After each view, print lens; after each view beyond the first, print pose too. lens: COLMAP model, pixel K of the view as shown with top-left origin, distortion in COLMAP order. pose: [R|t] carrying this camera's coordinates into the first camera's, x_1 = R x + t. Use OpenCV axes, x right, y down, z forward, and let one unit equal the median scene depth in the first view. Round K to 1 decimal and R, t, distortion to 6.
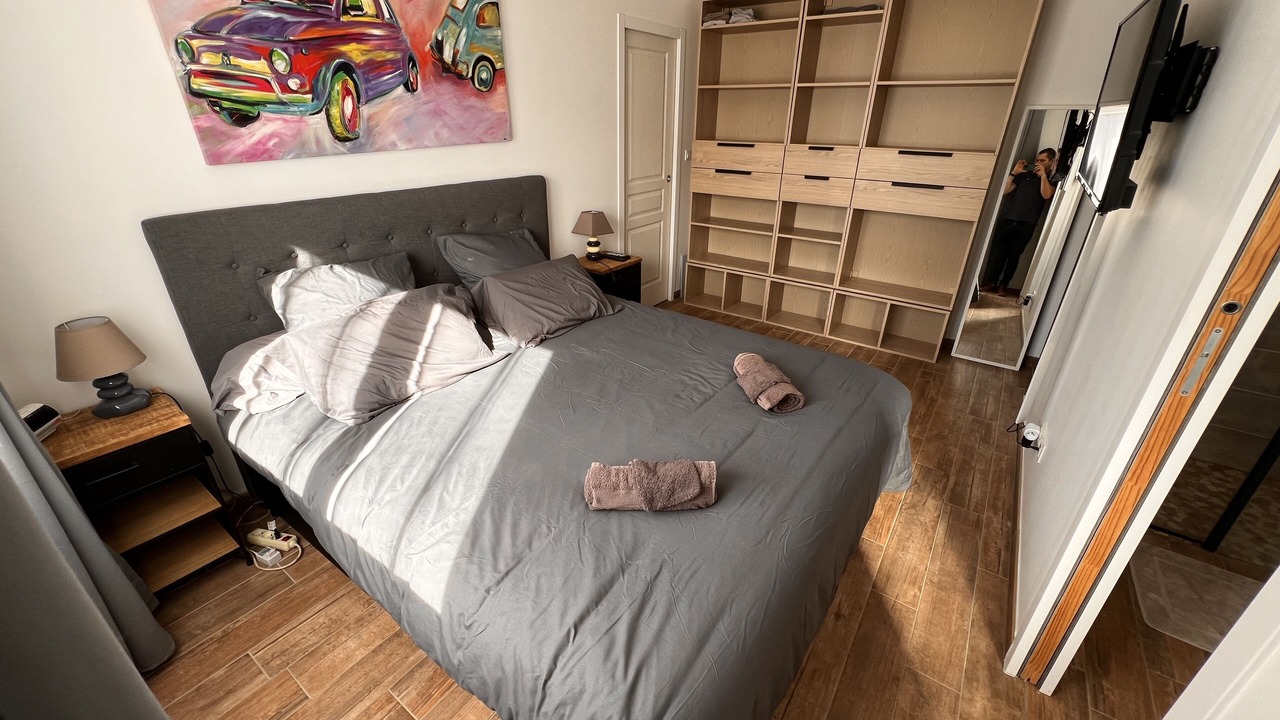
lens RADIAL K [[511.1, 0, 640.0], [0, 511.1, 360.0], [0, 0, 1]] dist [-0.004508, 0.000145]
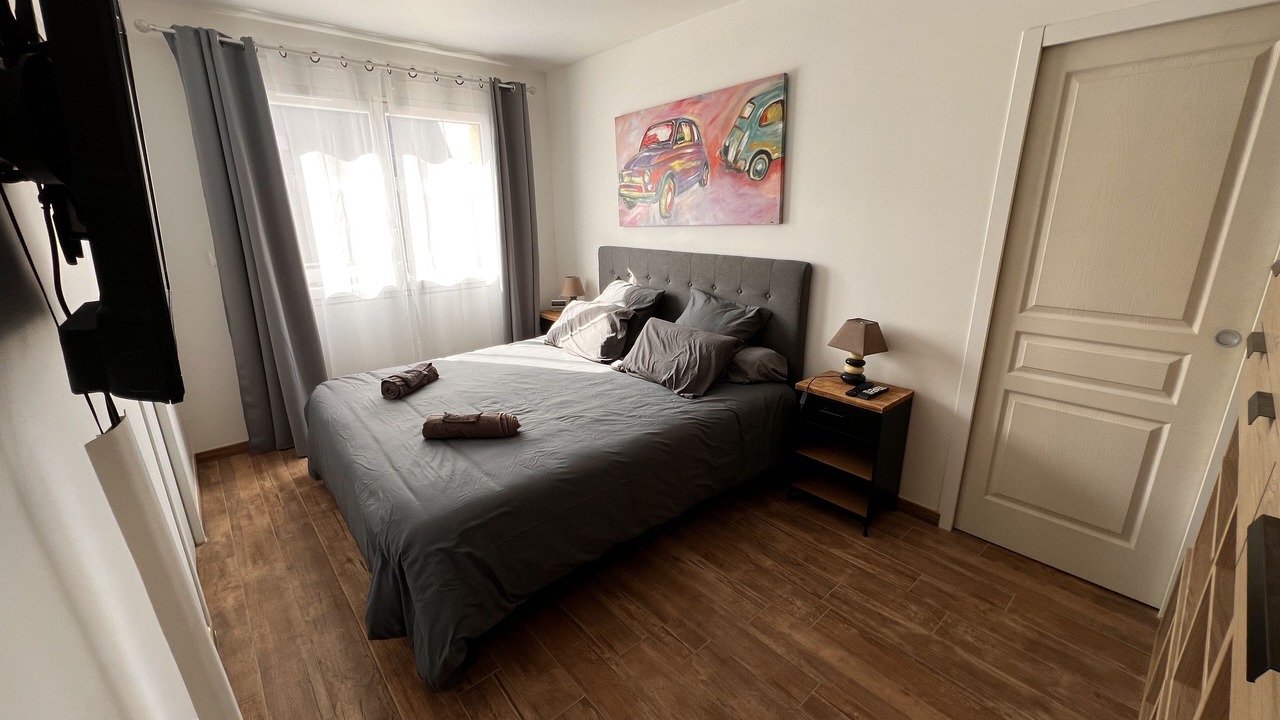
lens RADIAL K [[511.1, 0, 640.0], [0, 511.1, 360.0], [0, 0, 1]] dist [-0.004508, 0.000145]
pose [[-0.234726, 0.268651, -0.934200, 1.100047], [-0.414637, 0.841562, 0.346192, -0.585936], [0.879193, 0.468615, -0.086144, 1.295652]]
